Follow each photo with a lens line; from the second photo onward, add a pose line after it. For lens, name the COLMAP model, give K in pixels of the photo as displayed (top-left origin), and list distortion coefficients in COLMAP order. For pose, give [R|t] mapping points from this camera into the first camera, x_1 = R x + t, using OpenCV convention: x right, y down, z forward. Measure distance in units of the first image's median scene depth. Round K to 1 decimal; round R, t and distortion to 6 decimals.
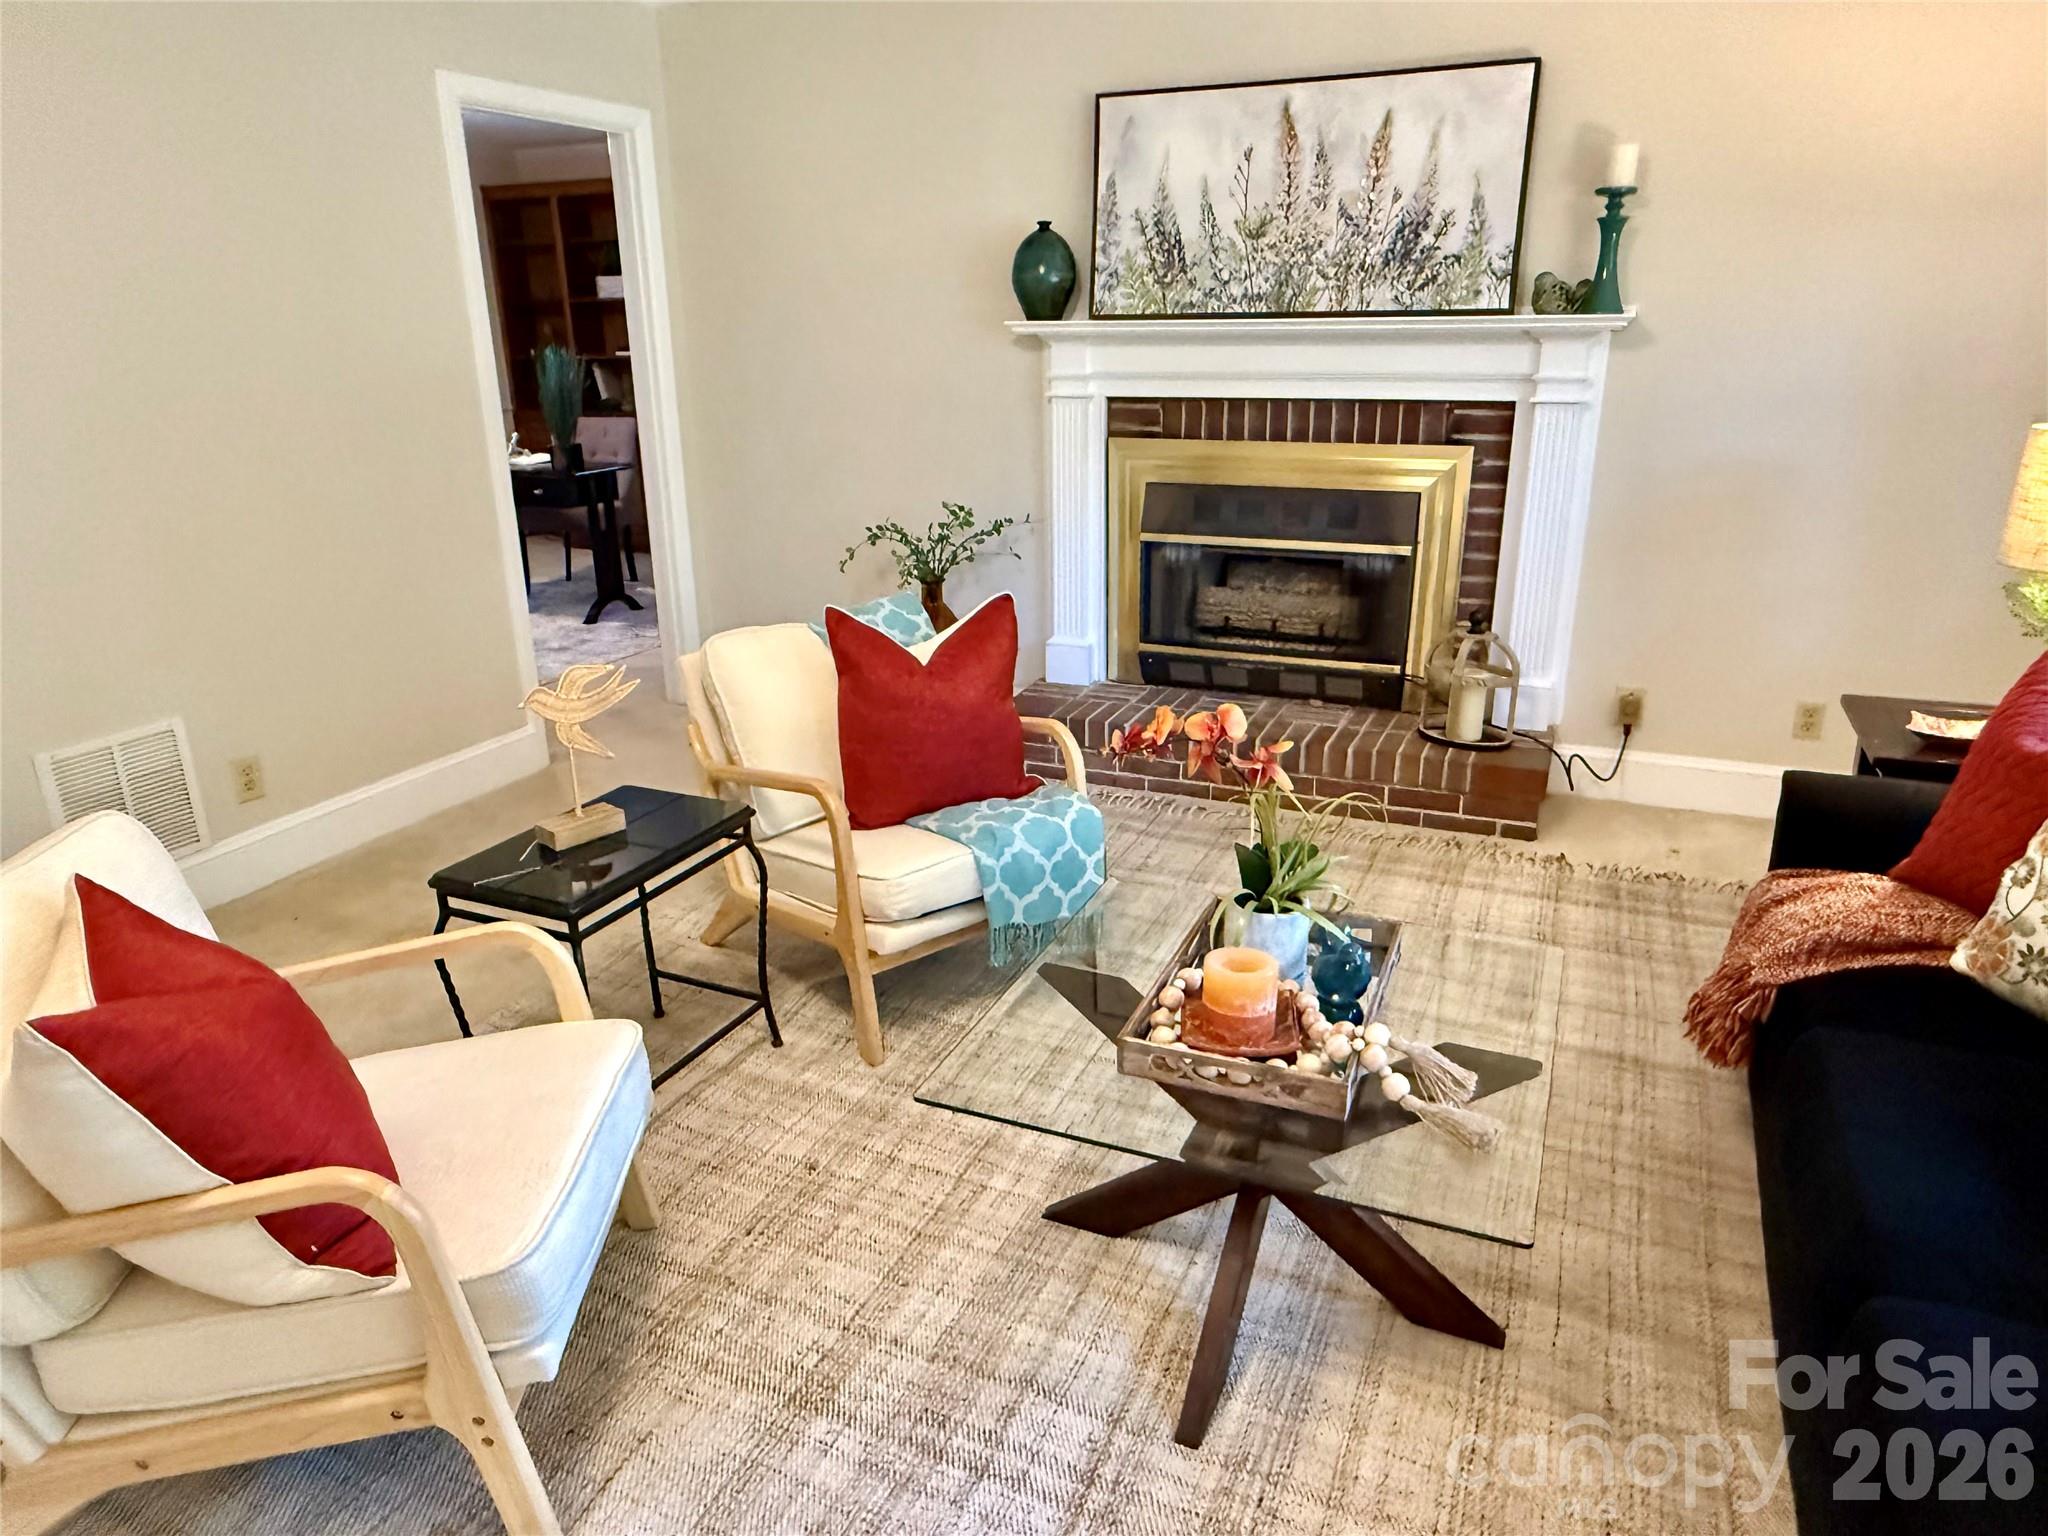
lens RADIAL K [[1310.2, 0, 1014.8], [0, 1310.2, 787.3], [0, 0, 1]] dist [-0.001851, 0.000430]
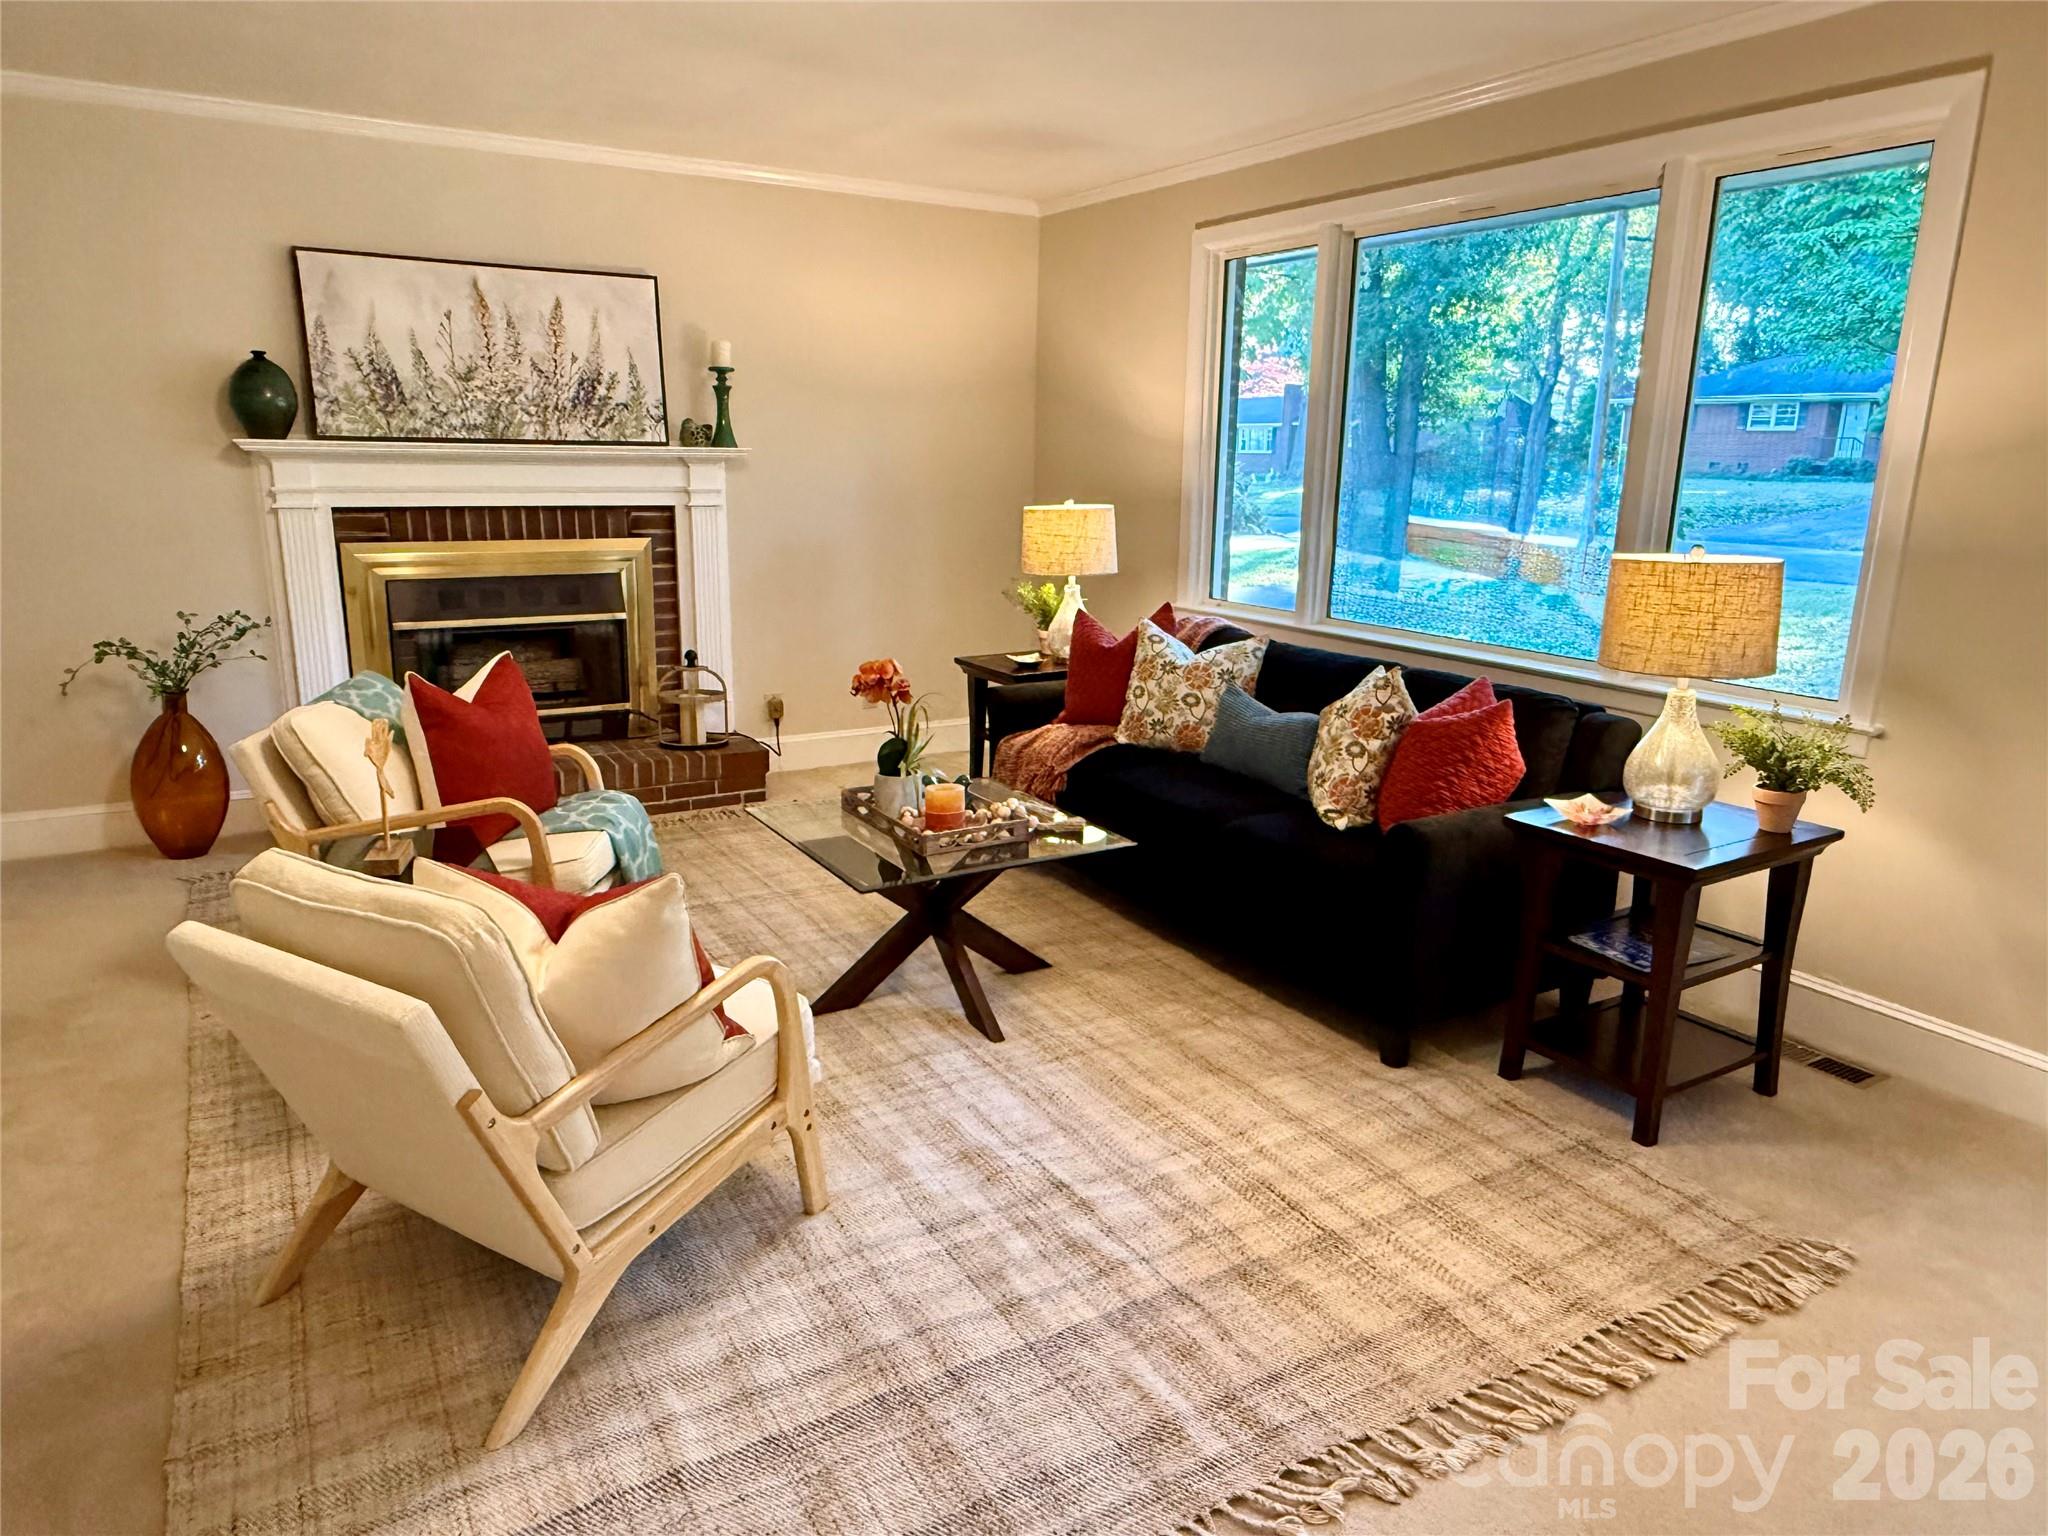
lens RADIAL K [[1310.2, 0, 1014.8], [0, 1310.2, 787.3], [0, 0, 1]] dist [-0.001851, 0.000430]
pose [[0.577847, -0.180754, 0.795877, -0.587015], [0.251517, 0.967144, 0.037037, 0.041841], [-0.776423, 0.178774, 0.604324, -0.093815]]
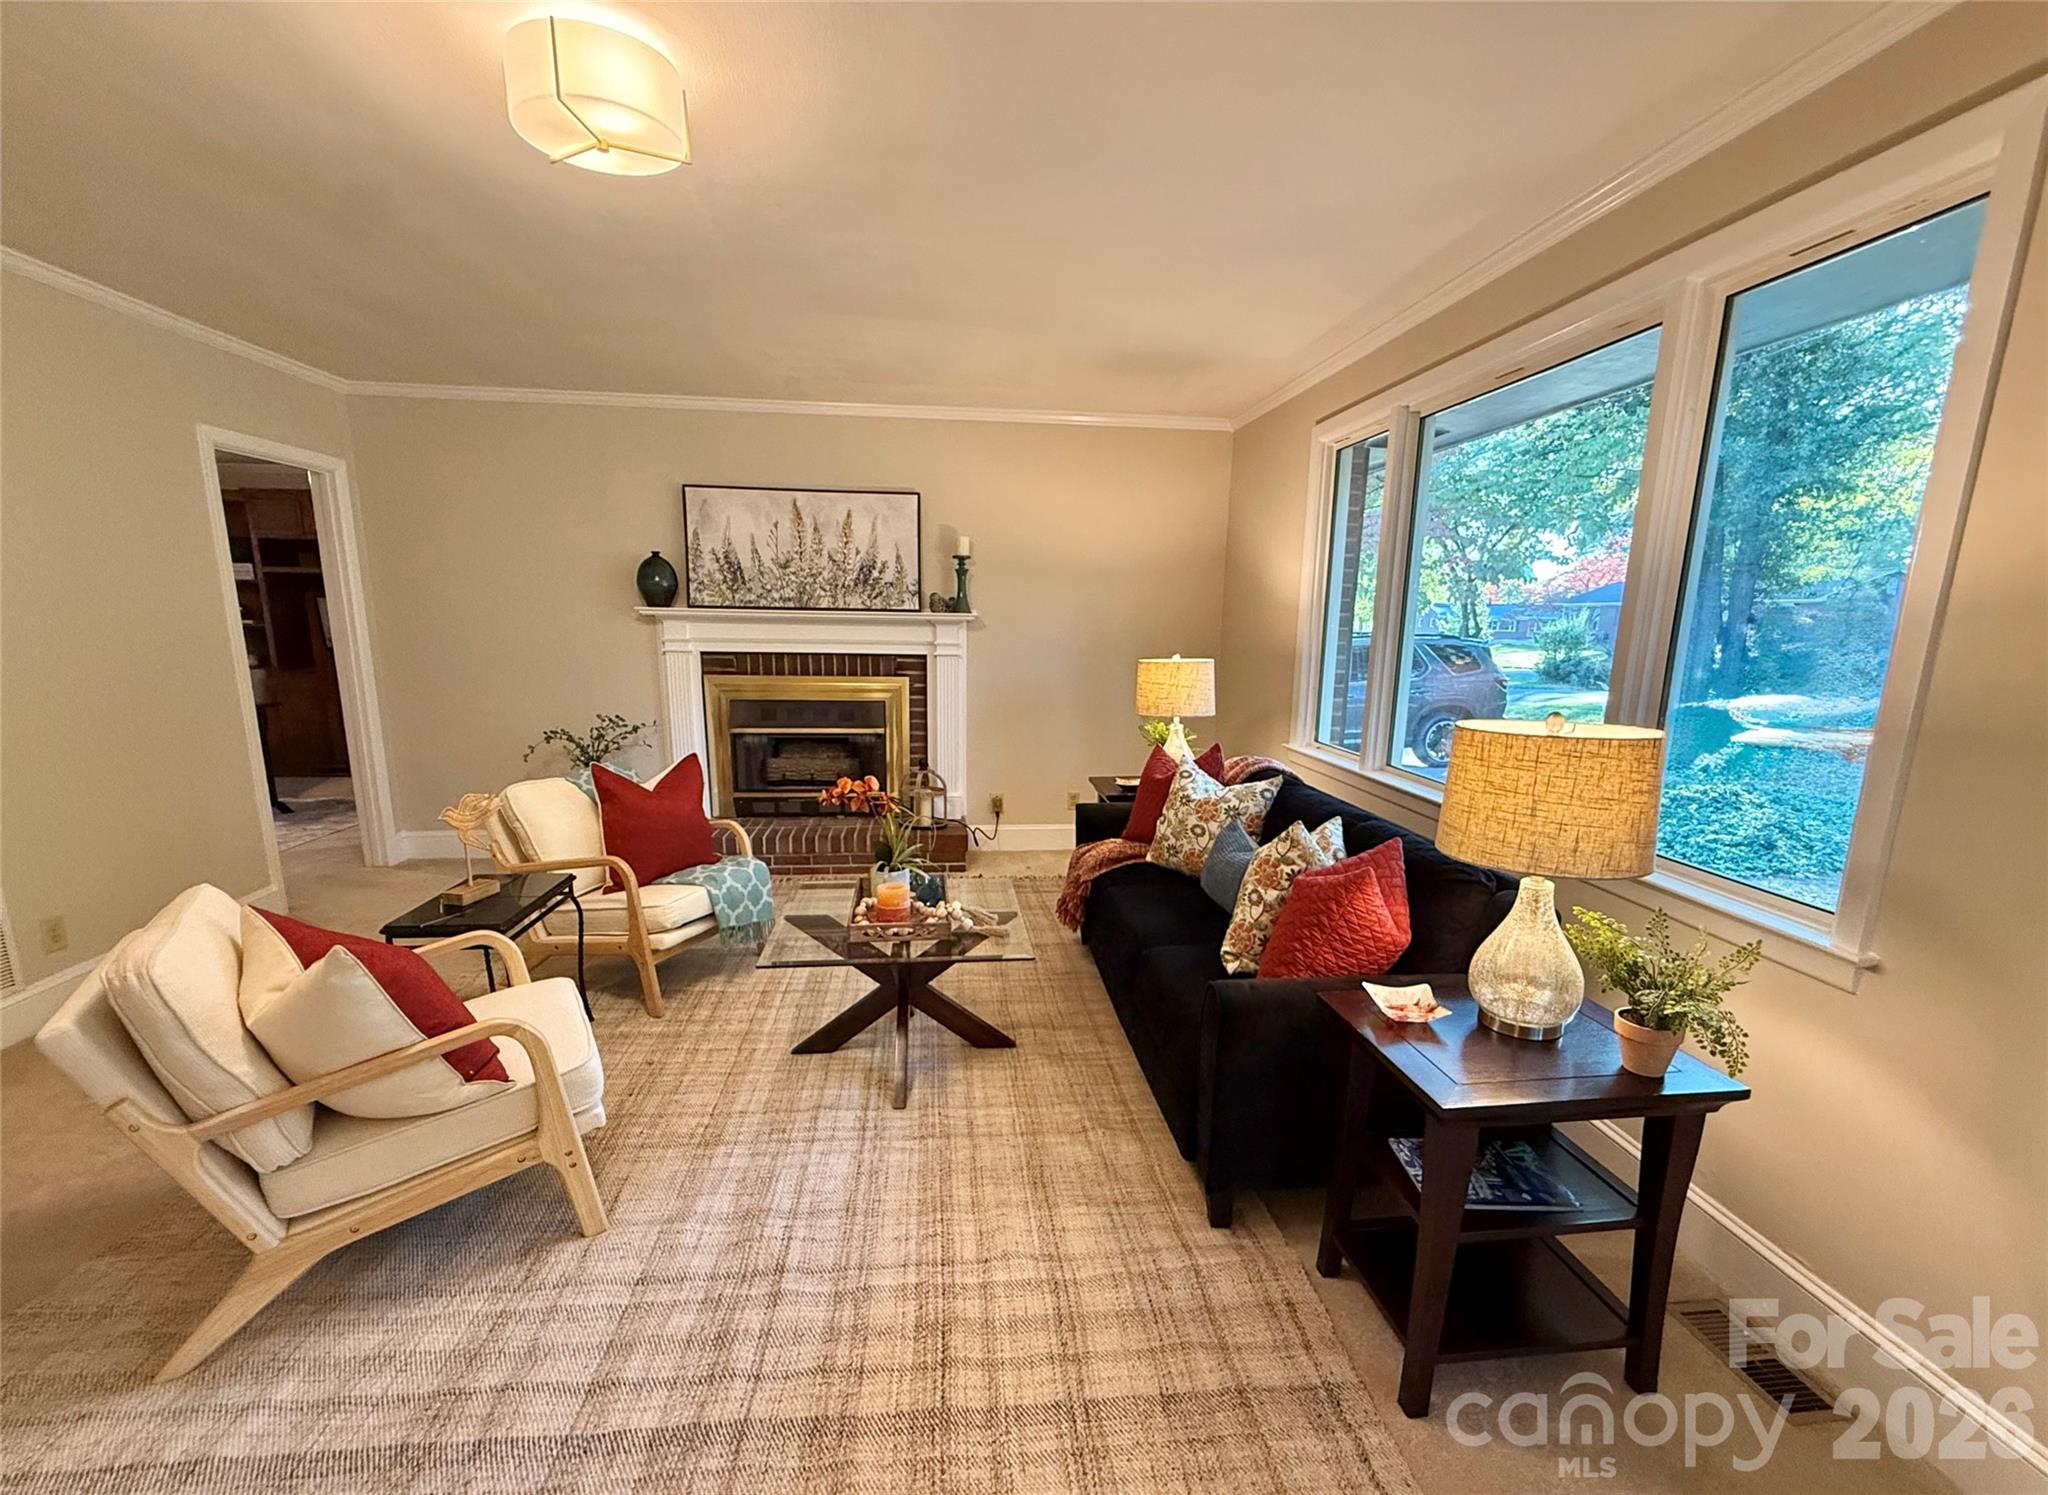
lens RADIAL K [[889.2, 0, 1033.5], [0, 889.2, 812.0], [0, 0, 1]] dist [0.000903, 0.000141]
pose [[0.861042, -0.080938, 0.502052, -0.174939], [0.143421, 0.985826, -0.087045, 0.081932], [-0.487891, 0.146954, 0.860446, -0.207521]]
